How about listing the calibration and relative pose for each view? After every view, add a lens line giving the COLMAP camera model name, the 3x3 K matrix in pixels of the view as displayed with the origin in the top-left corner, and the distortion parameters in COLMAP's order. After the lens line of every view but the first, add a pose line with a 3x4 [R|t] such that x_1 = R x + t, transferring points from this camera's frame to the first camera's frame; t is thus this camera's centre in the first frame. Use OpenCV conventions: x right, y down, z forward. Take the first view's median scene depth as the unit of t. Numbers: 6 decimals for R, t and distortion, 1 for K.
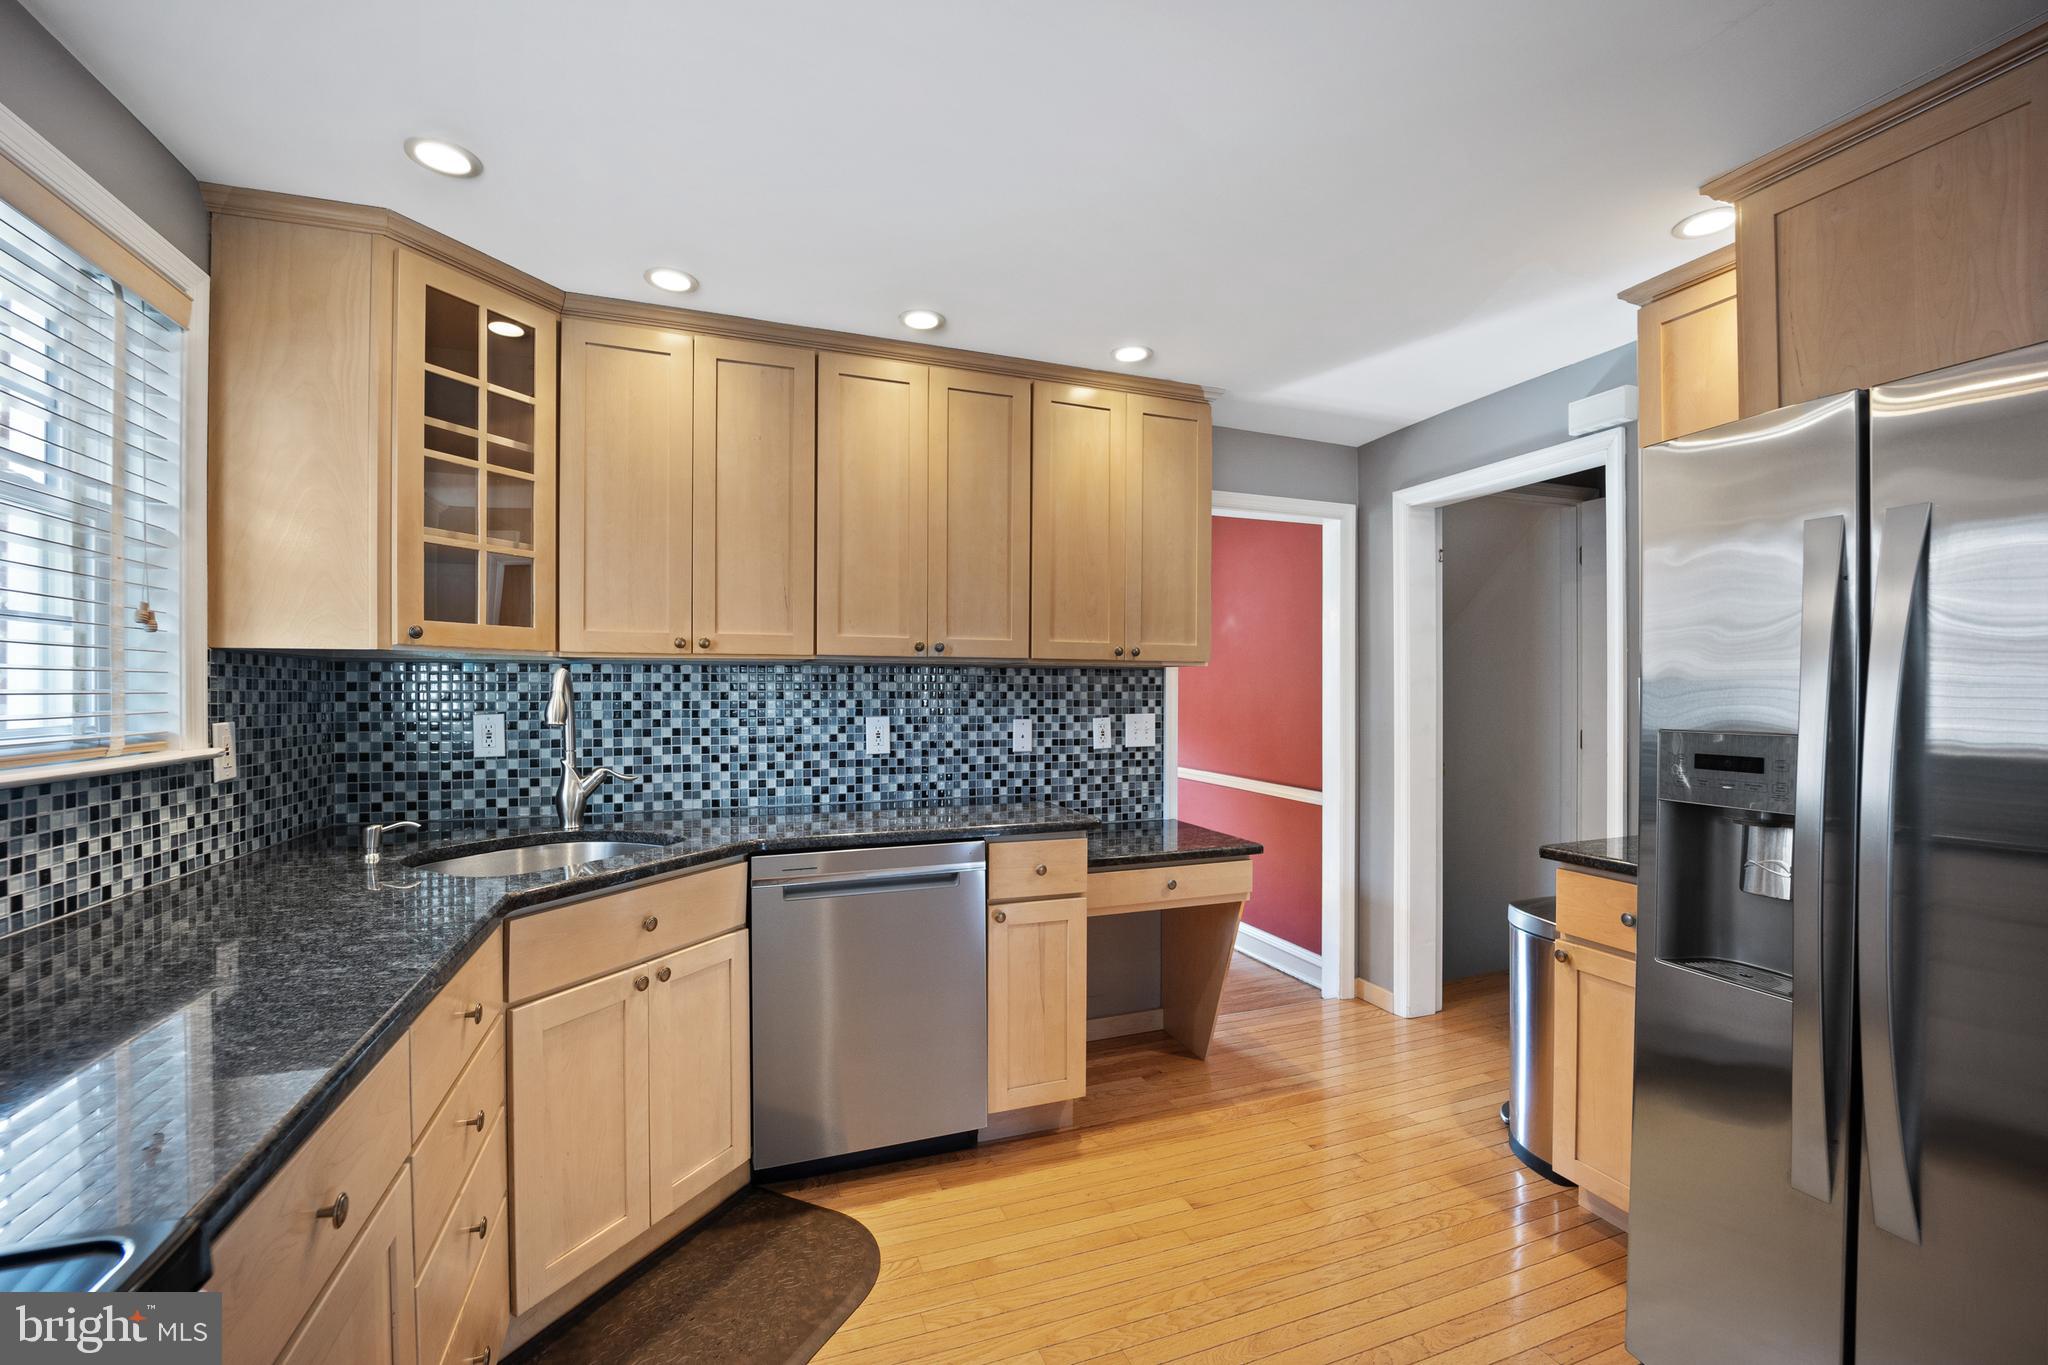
lens RADIAL K [[842.3, 0, 1022.6], [0, 842.3, 689.2], [0, 0, 1]] dist [-0.019710, -0.000560]
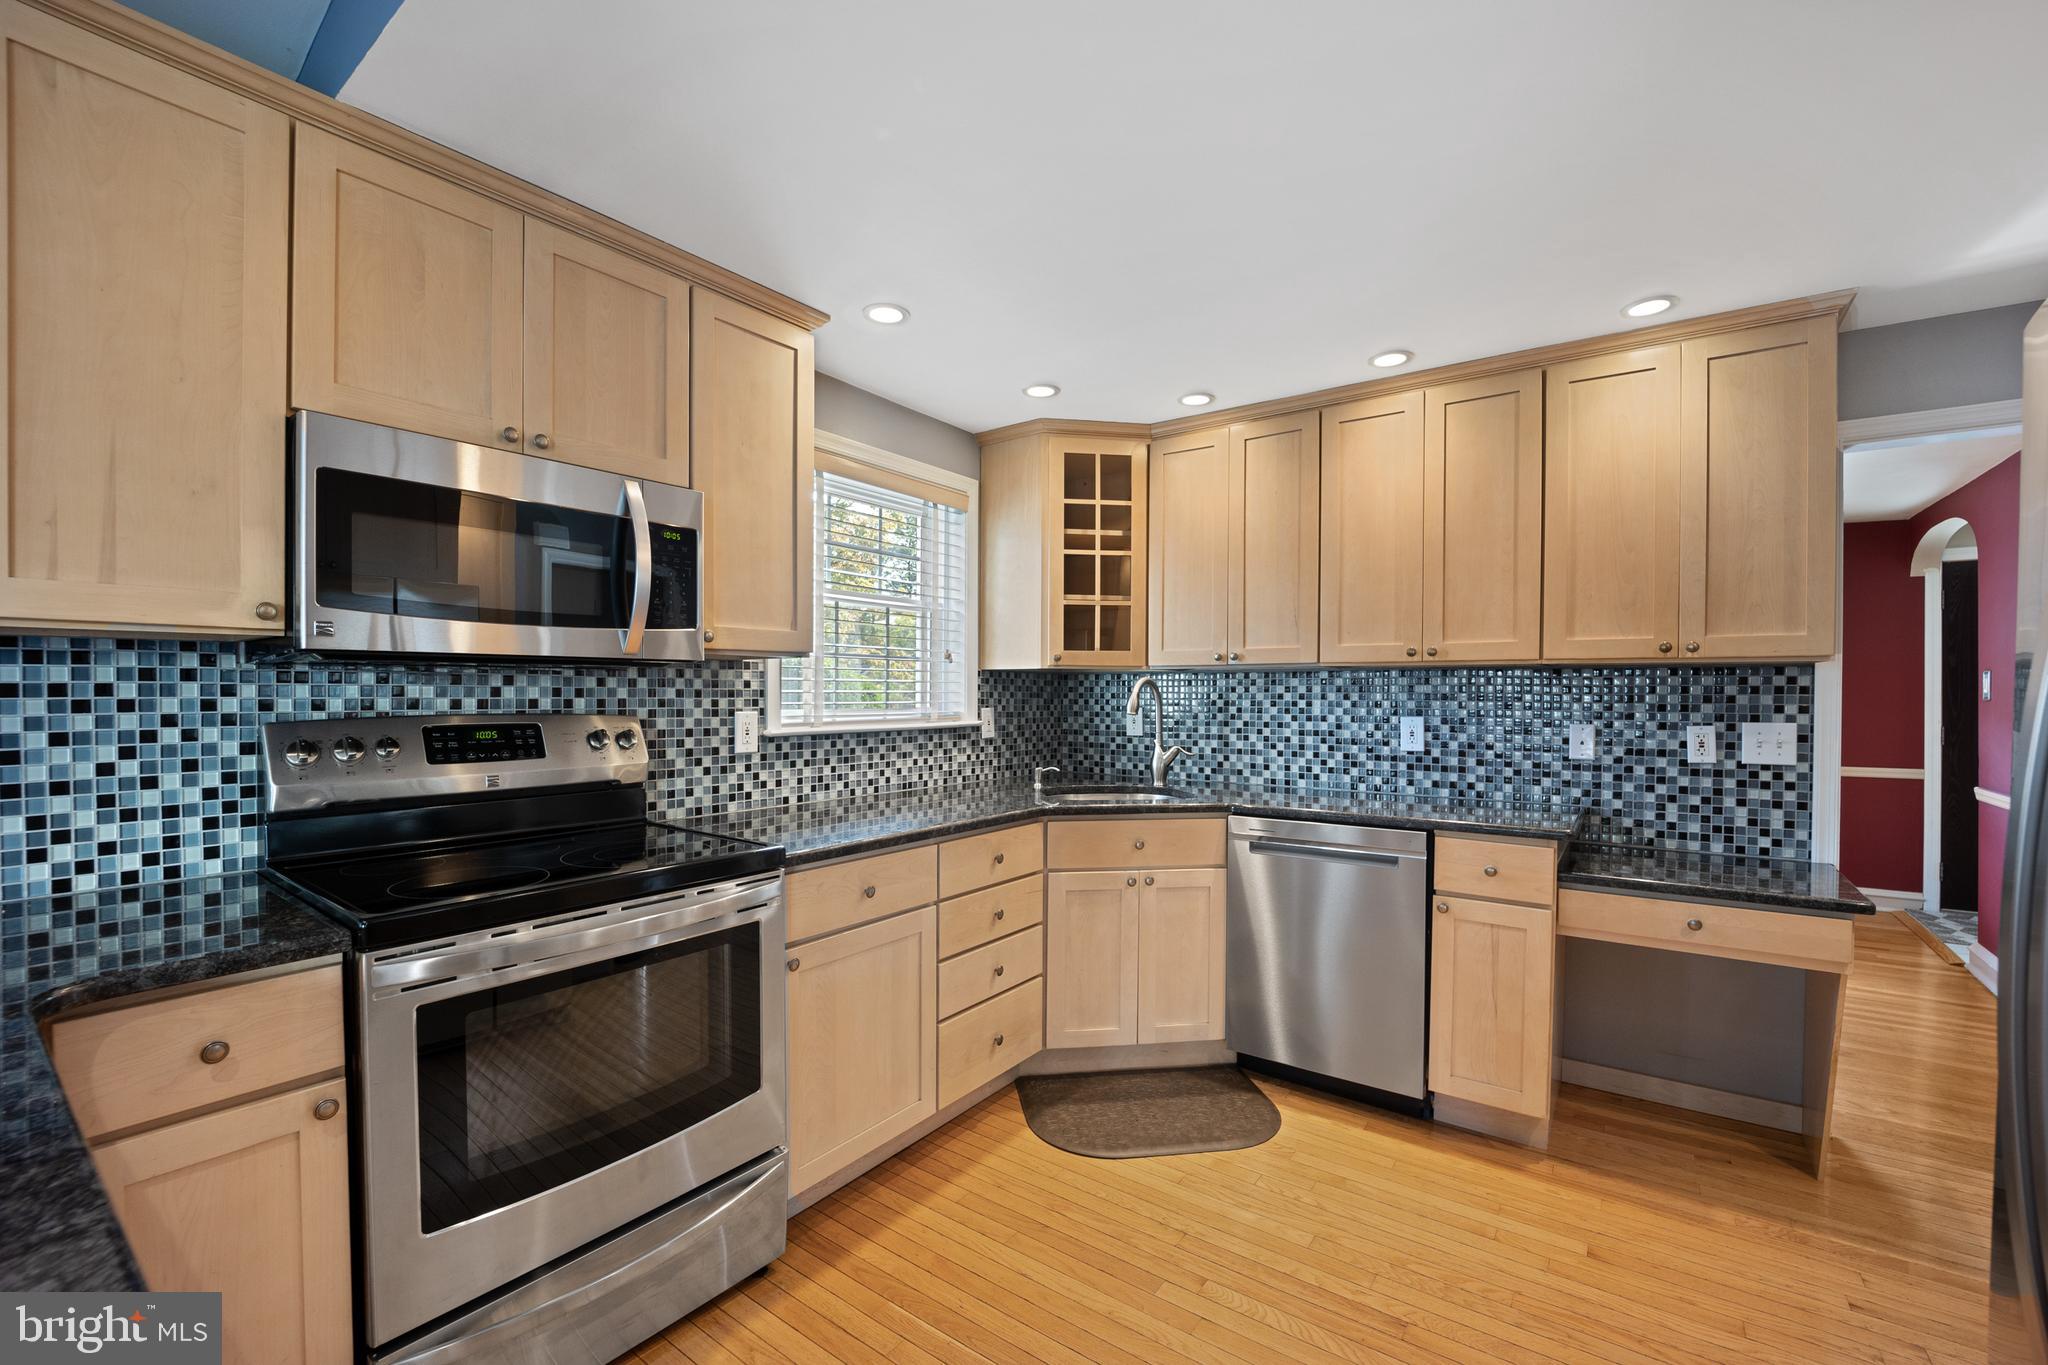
lens RADIAL K [[842.3, 0, 1022.6], [0, 842.3, 689.2], [0, 0, 1]] dist [-0.019710, -0.000560]
pose [[0.554599, -0.001798, -0.832116, 0.484485], [-0.001919, 0.999992, -0.003440, 0.001965], [0.832115, 0.003504, 0.554592, -0.017590]]
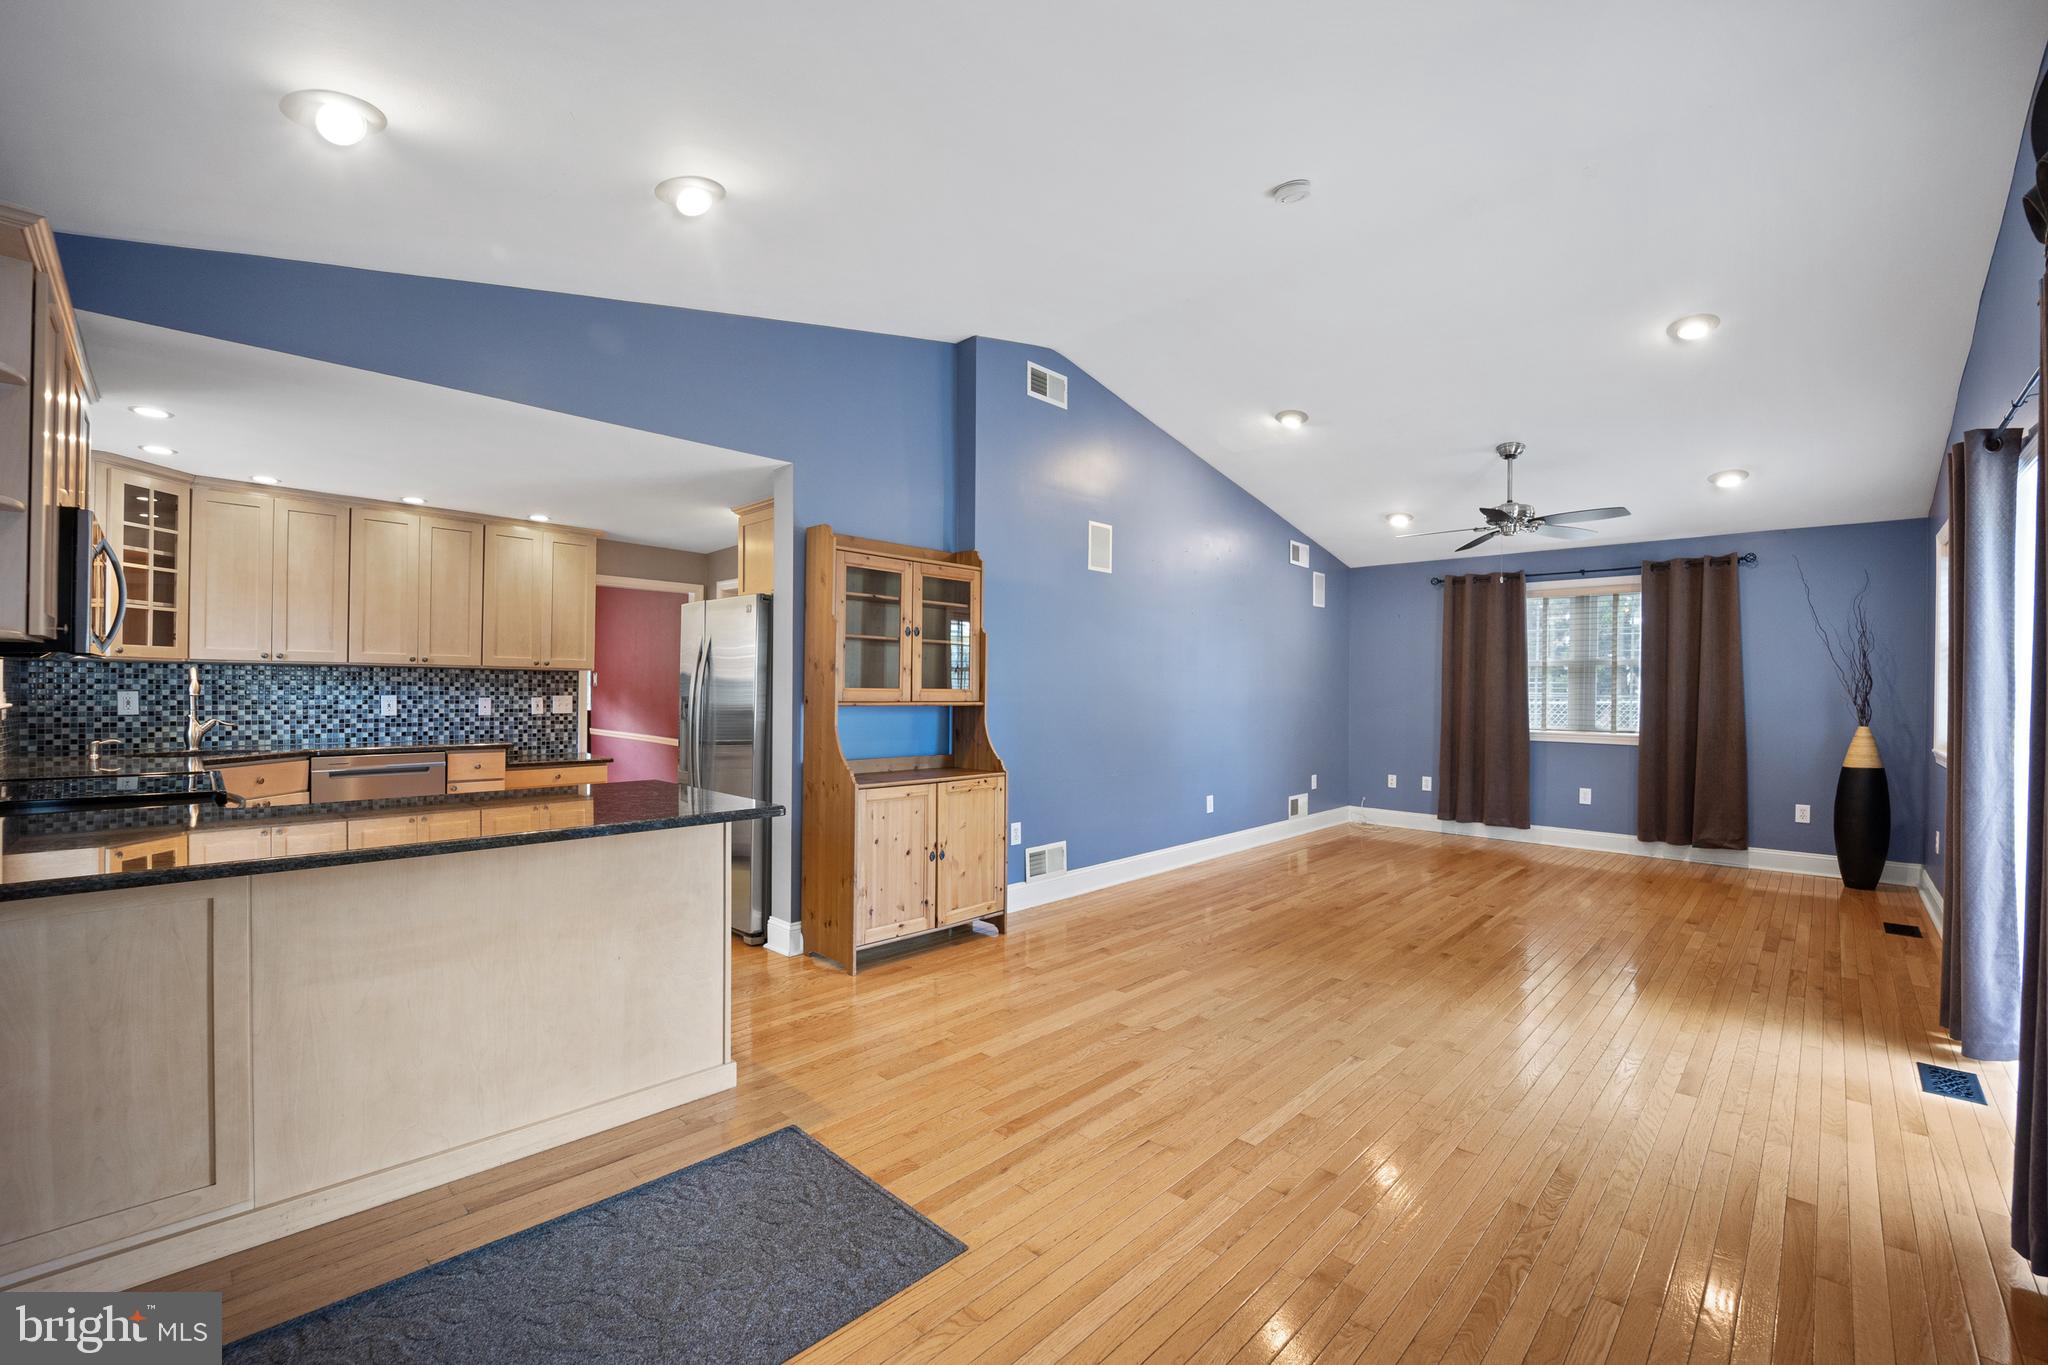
lens RADIAL K [[842.3, 0, 1022.6], [0, 842.3, 689.2], [0, 0, 1]] dist [-0.019710, -0.000560]
pose [[0.901485, 0.008871, 0.432719, 0.309509], [-0.010298, 0.999947, 0.000955, 0.003654], [-0.432687, -0.005317, 0.901528, -1.327599]]
